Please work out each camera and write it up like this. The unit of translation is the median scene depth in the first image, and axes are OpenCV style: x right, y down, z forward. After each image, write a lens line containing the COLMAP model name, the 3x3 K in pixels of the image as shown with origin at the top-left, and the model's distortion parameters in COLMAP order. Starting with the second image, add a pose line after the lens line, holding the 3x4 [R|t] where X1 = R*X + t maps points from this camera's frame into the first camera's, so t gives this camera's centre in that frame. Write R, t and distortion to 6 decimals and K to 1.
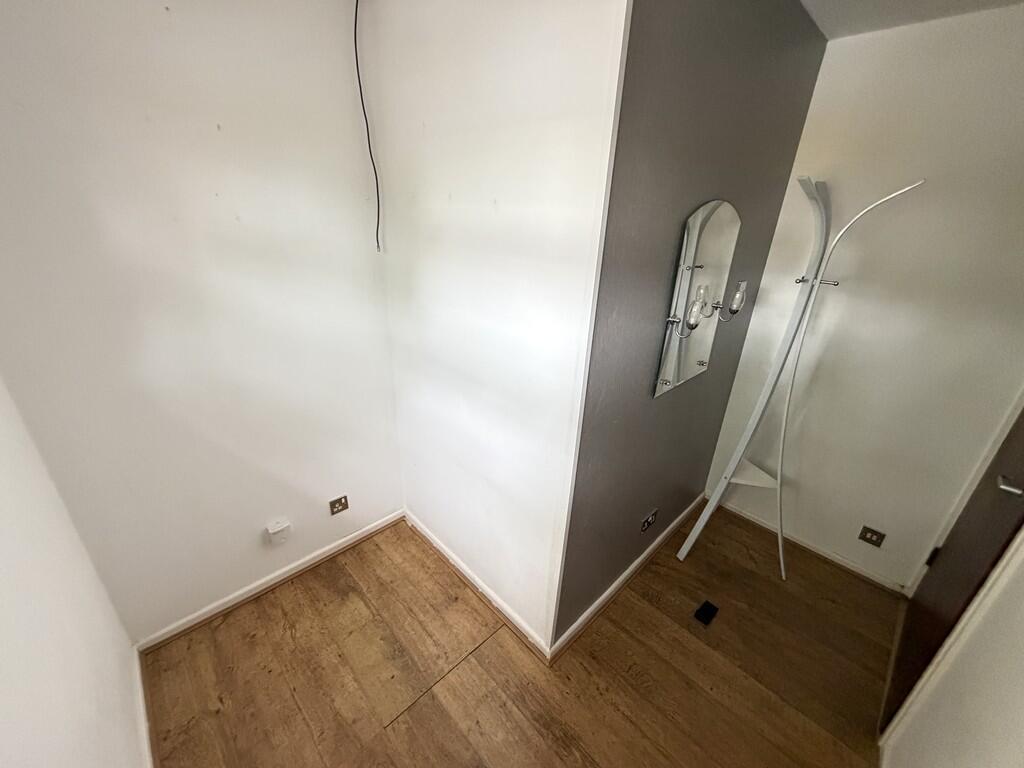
lens RADIAL K [[409.4, 0, 505.3], [0, 409.4, 381.7], [0, 0, 1]] dist [-0.000779, 0.000060]
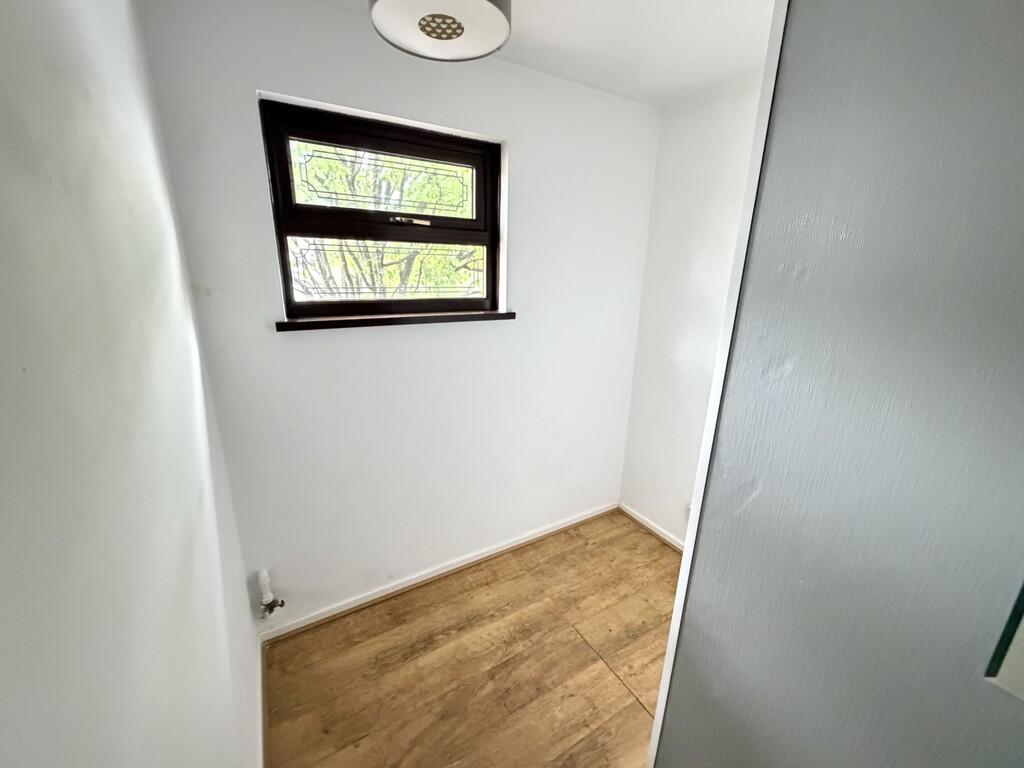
lens RADIAL K [[409.4, 0, 505.3], [0, 409.4, 381.7], [0, 0, 1]] dist [-0.000779, 0.000060]
pose [[-0.234050, 0.220677, -0.946849, 0.760408], [-0.400238, 0.865675, 0.300692, -0.126433], [0.886019, 0.449342, -0.114288, 0.561226]]
